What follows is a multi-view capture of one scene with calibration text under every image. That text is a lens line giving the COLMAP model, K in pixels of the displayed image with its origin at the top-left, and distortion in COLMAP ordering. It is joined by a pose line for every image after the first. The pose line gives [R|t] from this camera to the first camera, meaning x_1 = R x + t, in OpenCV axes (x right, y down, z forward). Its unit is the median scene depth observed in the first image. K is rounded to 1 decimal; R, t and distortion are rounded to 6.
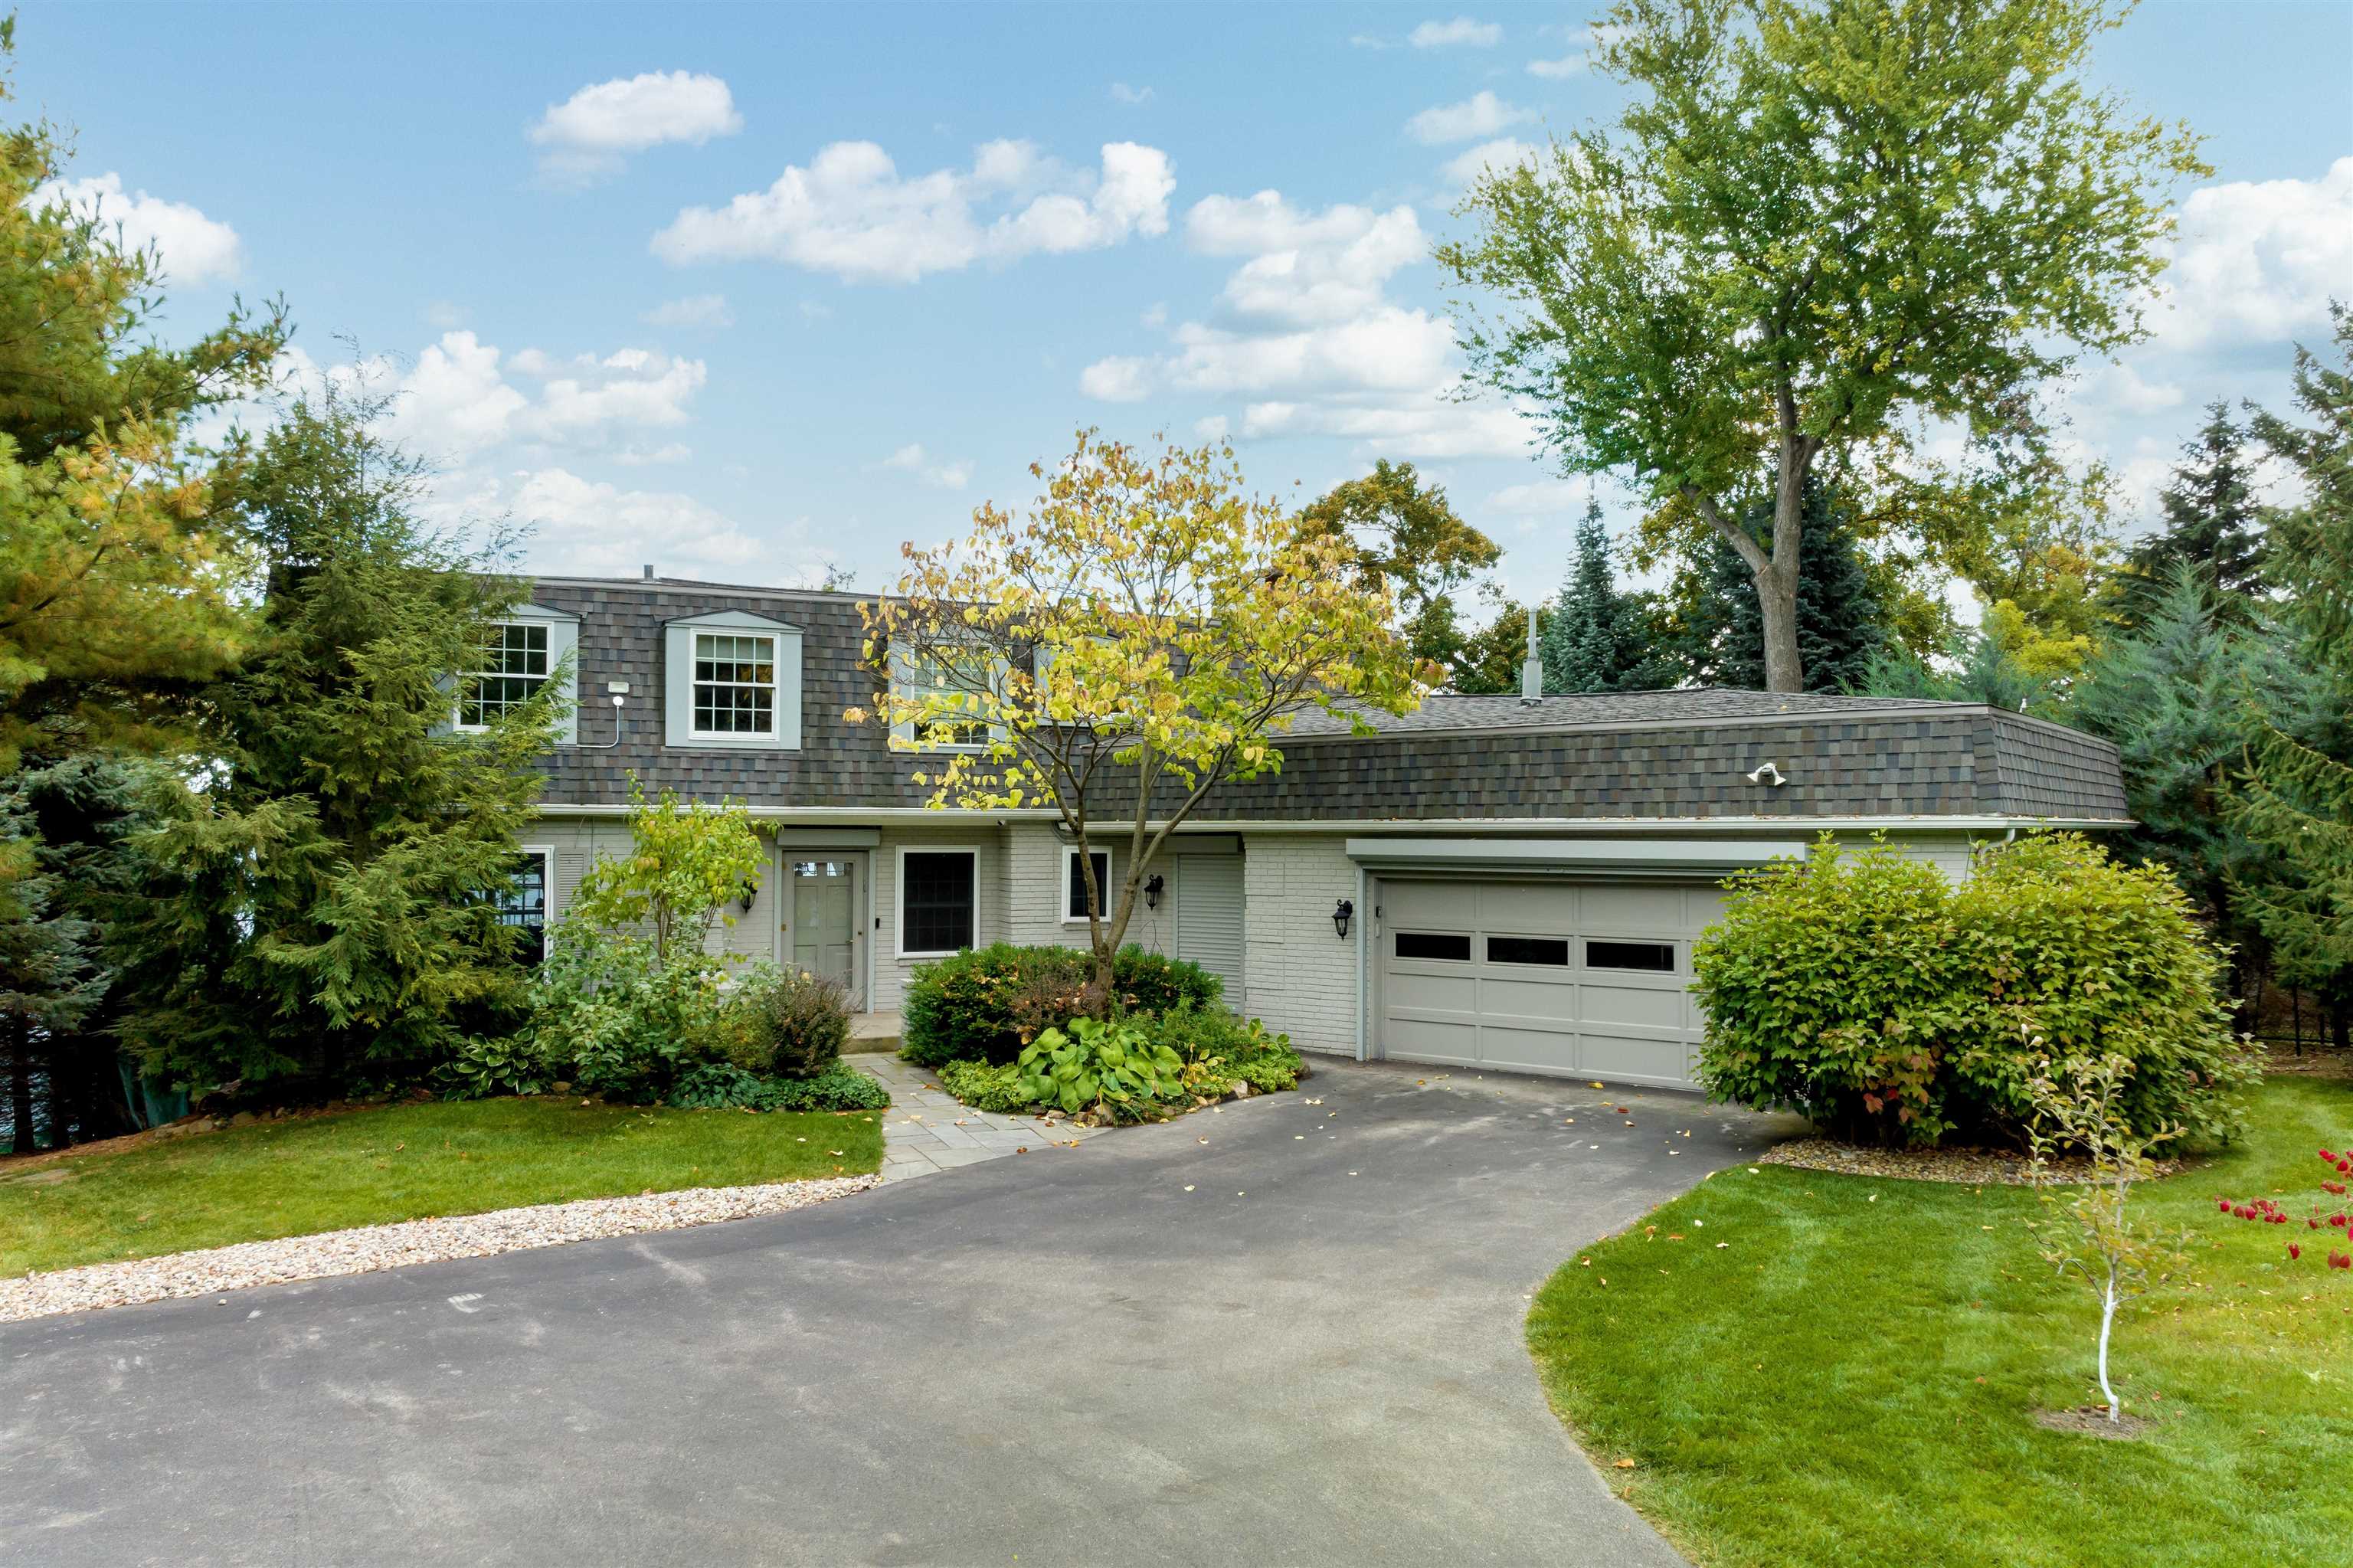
lens RADIAL K [[1665.9, 0, 1183.3], [0, 1665.9, 654.3], [0, 0, 1]] dist [0.008306, -0.000387]
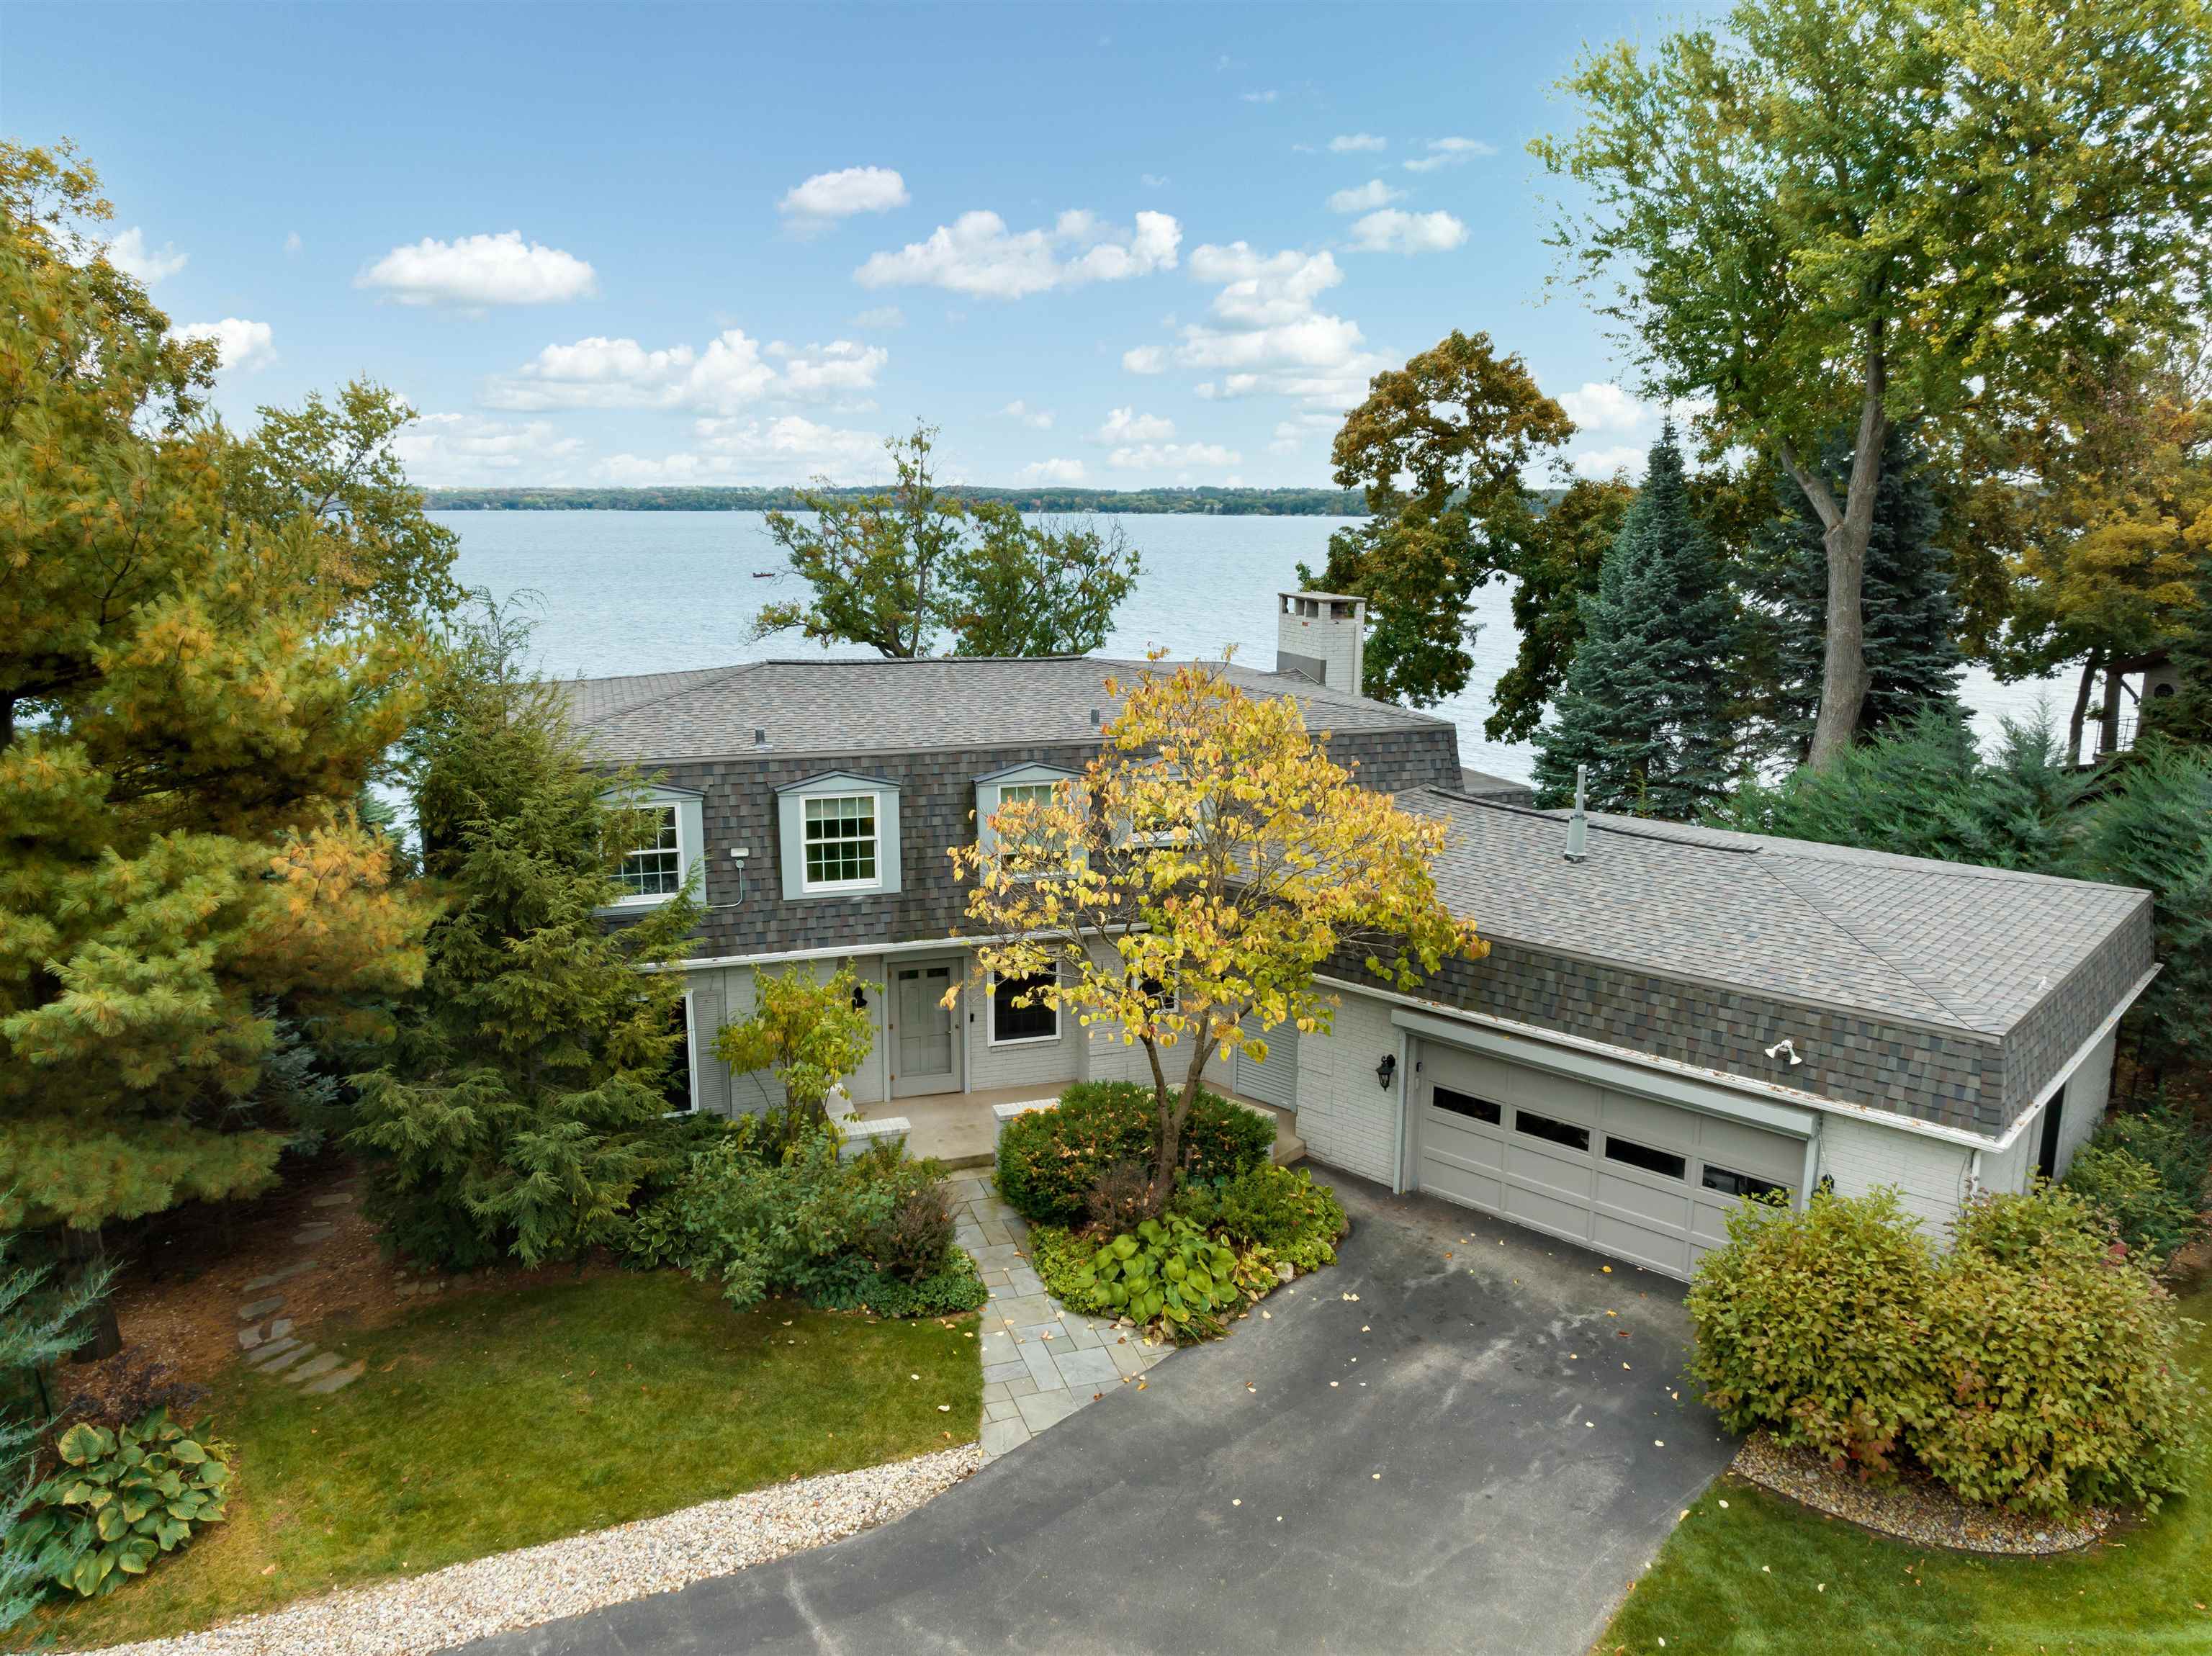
lens RADIAL K [[1570.4, 0, 1106.0], [0, 1570.4, 828.0], [0, 0, 1]] dist [-0.004385, -0.003910]
pose [[0.995646, 0.021267, -0.090756, 0.001321], [-0.000036, 0.973713, 0.227776, -0.232939], [0.093214, -0.226781, 0.969475, 0.004828]]
